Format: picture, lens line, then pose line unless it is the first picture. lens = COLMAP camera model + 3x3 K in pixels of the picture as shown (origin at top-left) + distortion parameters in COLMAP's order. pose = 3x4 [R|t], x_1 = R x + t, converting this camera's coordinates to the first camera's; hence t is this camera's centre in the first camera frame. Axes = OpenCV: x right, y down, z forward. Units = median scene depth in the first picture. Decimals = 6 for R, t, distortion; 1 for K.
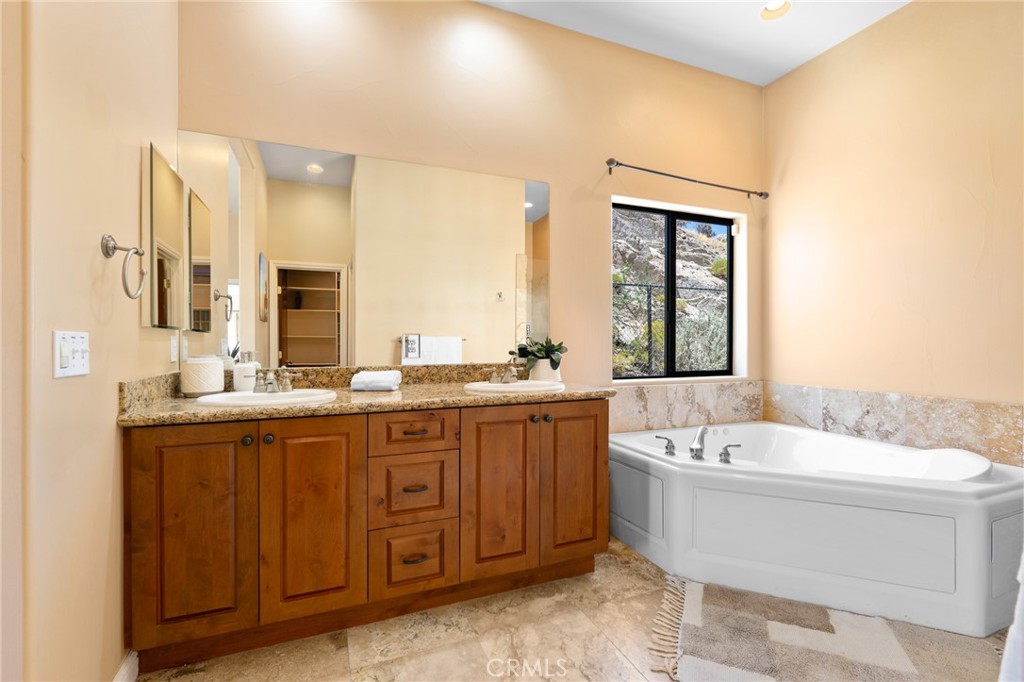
lens RADIAL K [[461.3, 0, 513.0], [0, 461.3, 339.2], [0, 0, 1]] dist [0.001984, 0.000065]
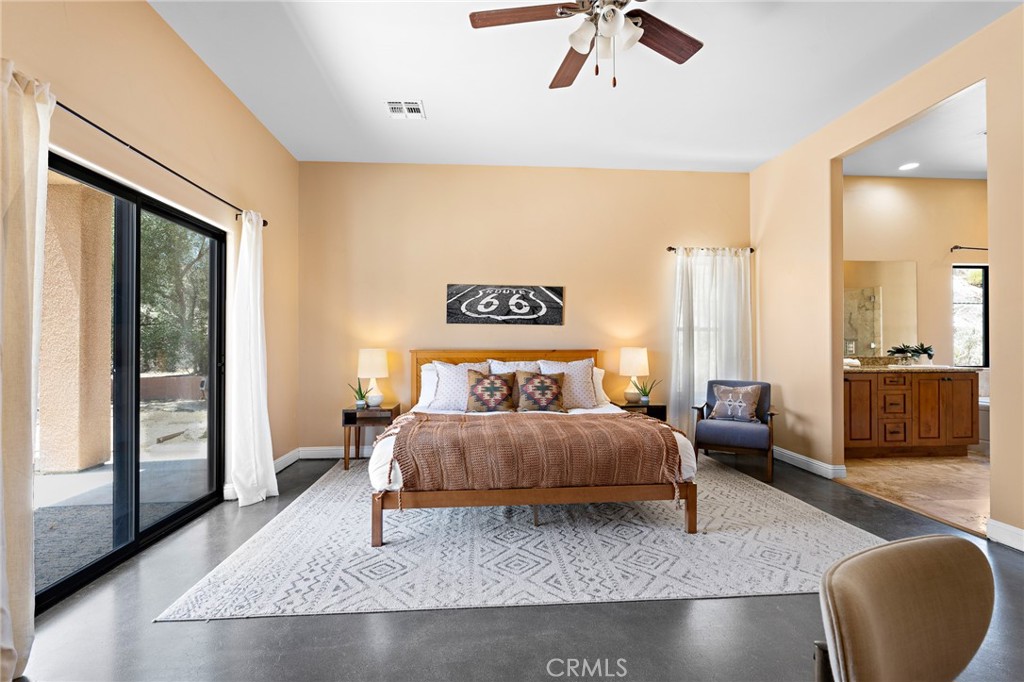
lens RADIAL K [[461.3, 0, 511.1], [0, 461.3, 339.3], [0, 0, 1]] dist [0.001984, 0.000065]
pose [[0.951936, -0.003149, -0.306281, -1.377276], [0.000724, 0.999968, -0.008029, -0.006475], [0.306297, 0.007421, 0.951907, -1.944658]]
